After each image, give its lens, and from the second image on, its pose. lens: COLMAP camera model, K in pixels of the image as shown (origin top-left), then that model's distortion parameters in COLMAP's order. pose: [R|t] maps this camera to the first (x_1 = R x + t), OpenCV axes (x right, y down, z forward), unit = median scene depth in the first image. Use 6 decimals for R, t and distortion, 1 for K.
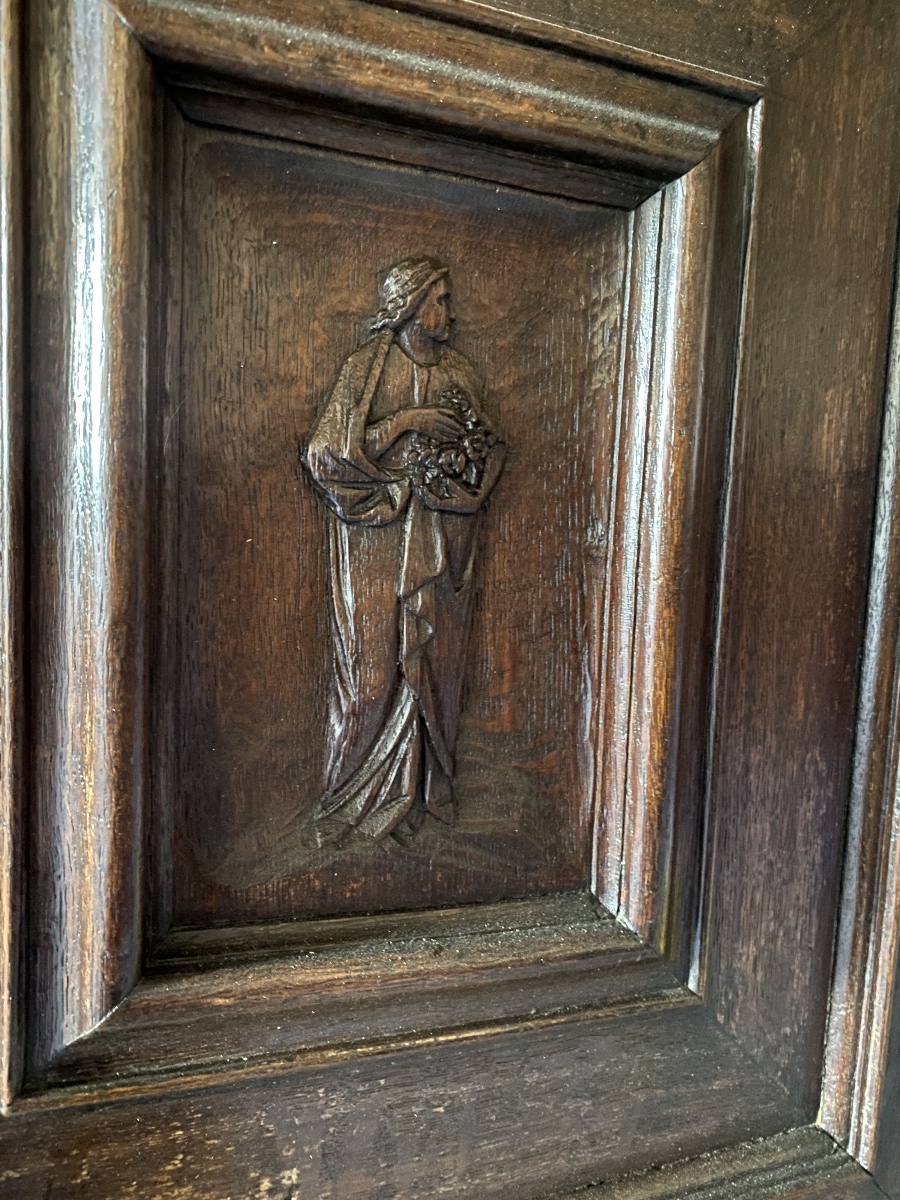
lens RADIAL K [[922.7, 0, 448.1], [0, 922.7, 596.6], [0, 0, 1]] dist [0.022132, -0.019664]
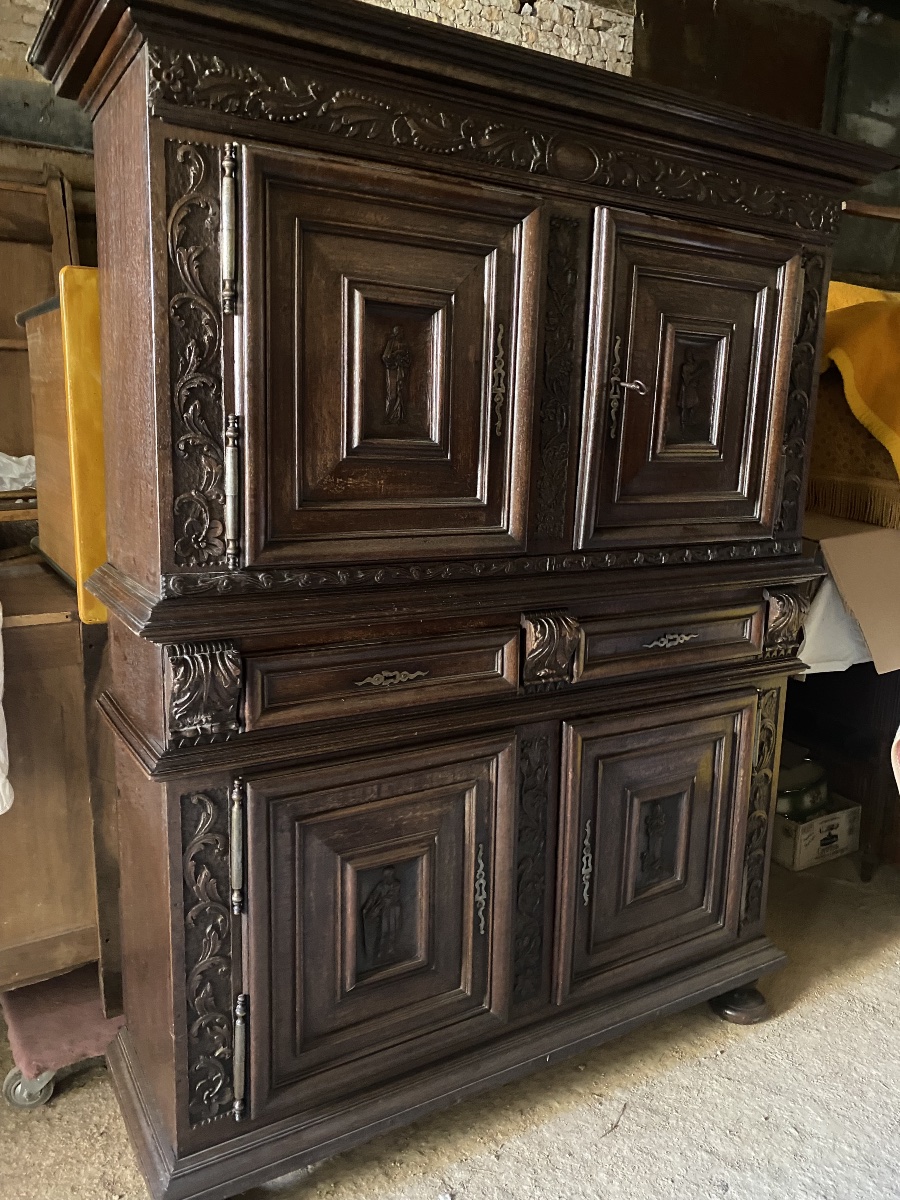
lens RADIAL K [[922.7, 0, 435.8], [0, 922.7, 594.0], [0, 0, 1]] dist [0.022132, -0.019664]
pose [[0.981137, -0.052678, 0.185996, -0.976624], [0.034705, 0.994522, 0.098602, 0.775074], [-0.190171, -0.090287, 0.977590, -4.949895]]
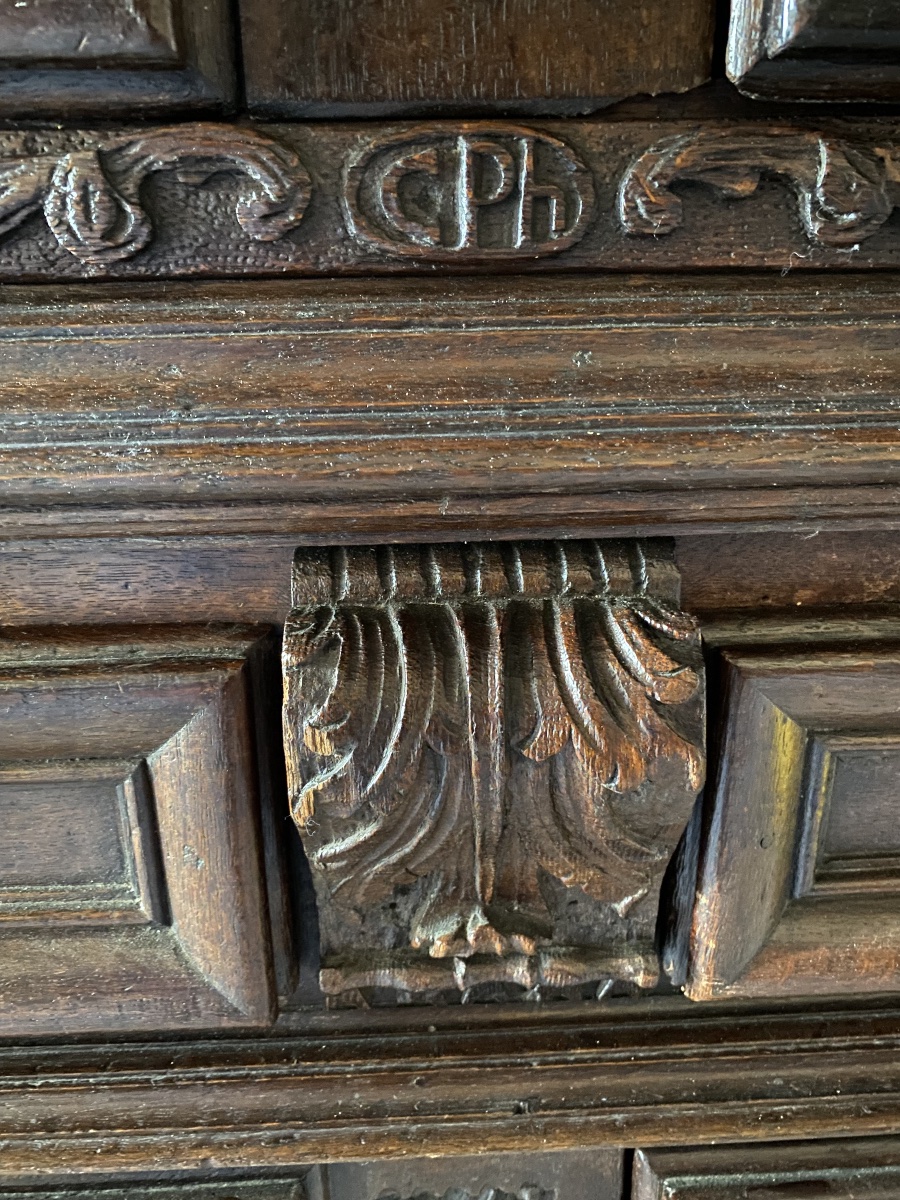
lens RADIAL K [[922.7, 0, 456.3], [0, 922.7, 598.1], [0, 0, 1]] dist [0.022132, -0.019664]
pose [[0.955687, 0.047151, -0.290584, 1.354254], [0.027015, 0.968877, 0.246062, 1.402270], [0.293142, -0.243009, 0.924670, 0.632961]]
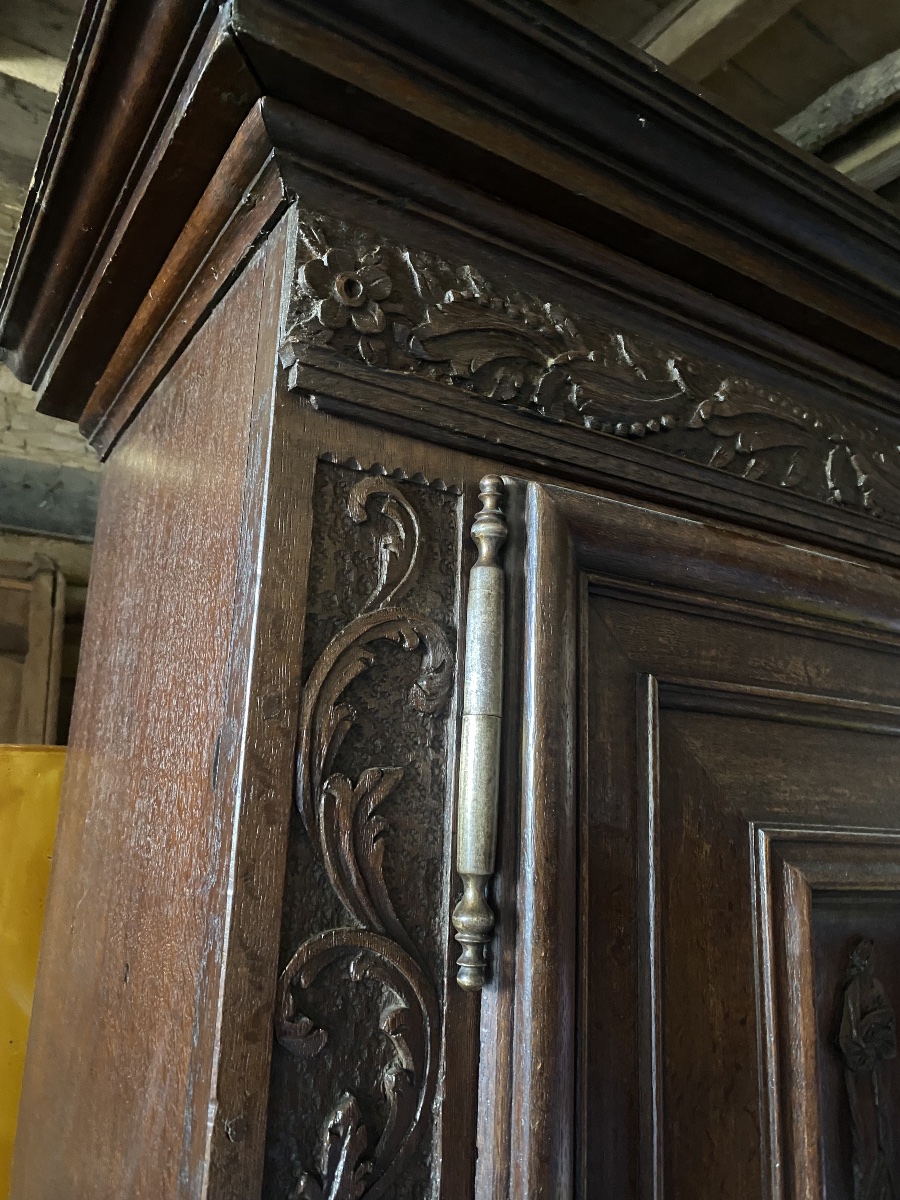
lens RADIAL K [[922.7, 0, 444.0], [0, 922.7, 593.2], [0, 0, 1]] dist [0.022132, -0.019664]
pose [[0.974527, 0.041644, 0.220371, -1.481747], [0.027620, 0.952843, -0.302205, -0.498440], [-0.222564, 0.300593, 0.927420, -1.039582]]
